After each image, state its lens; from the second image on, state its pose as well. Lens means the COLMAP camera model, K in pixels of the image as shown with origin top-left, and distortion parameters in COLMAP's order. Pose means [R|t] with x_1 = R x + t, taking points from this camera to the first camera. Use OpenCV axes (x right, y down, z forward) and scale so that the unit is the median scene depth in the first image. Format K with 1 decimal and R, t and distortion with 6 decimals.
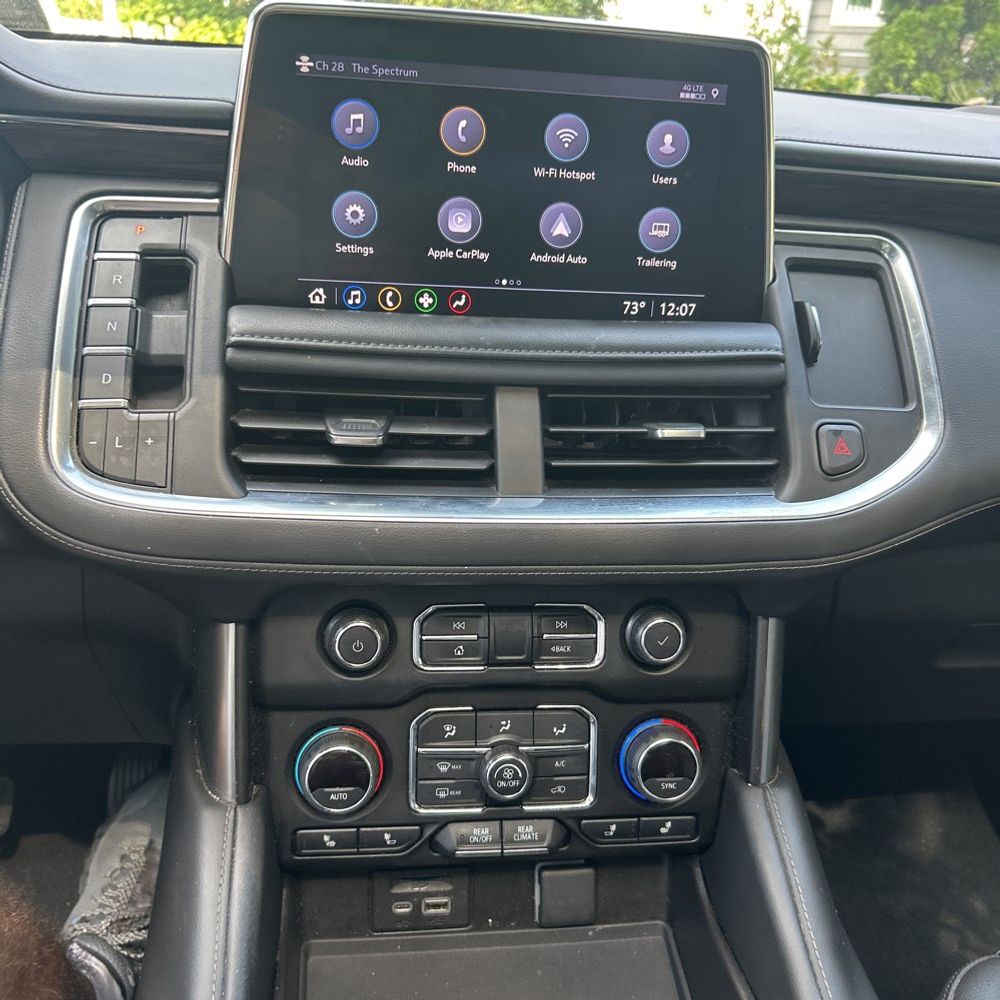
lens RADIAL K [[1014.0, 0, 500.0], [0, 1014.0, 500.0], [0, 0, 1]] dist [0.102431, -0.107837]
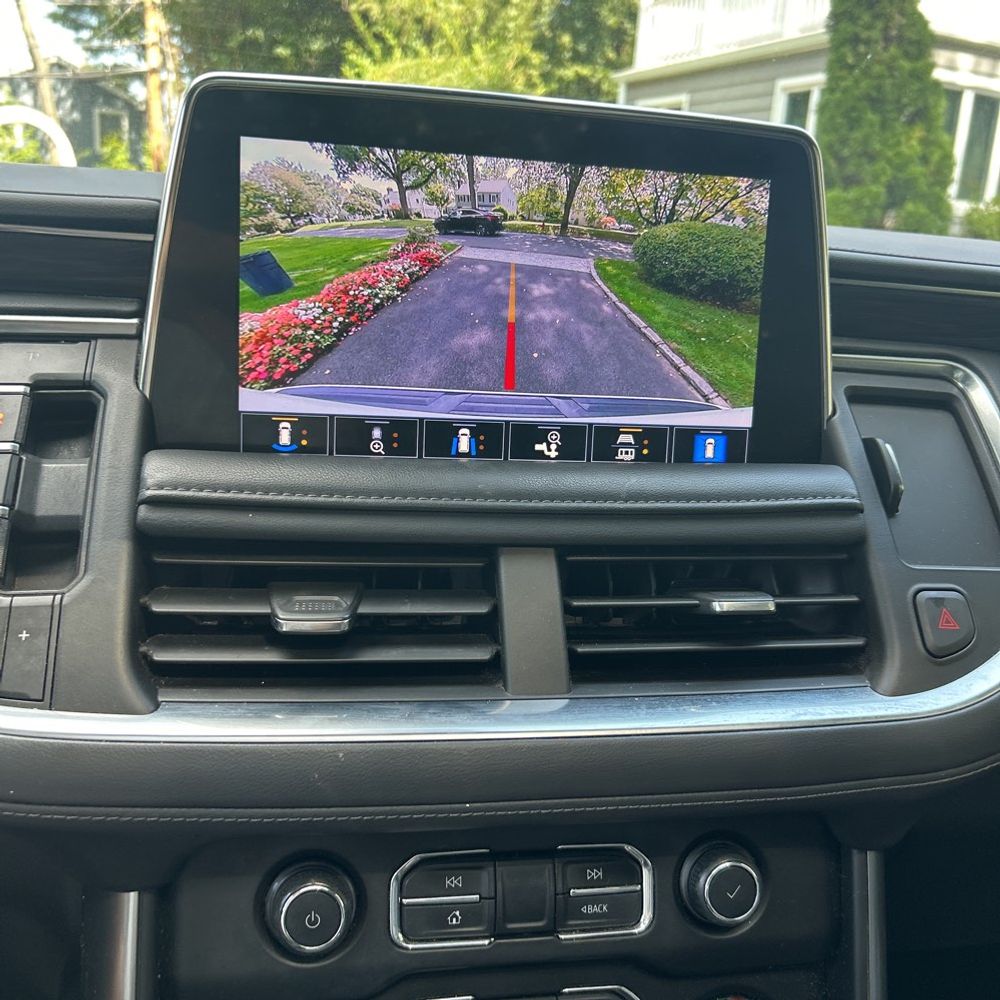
lens RADIAL K [[1038.8, 0, 497.2], [0, 1038.8, 490.4], [0, 0, 1]] dist [0.041891, -0.034888]
pose [[0.998910, -0.016179, 0.043782, -0.038133], [0.023196, 0.986046, -0.164848, -0.026716], [-0.040504, 0.165684, 0.985347, 0.228641]]
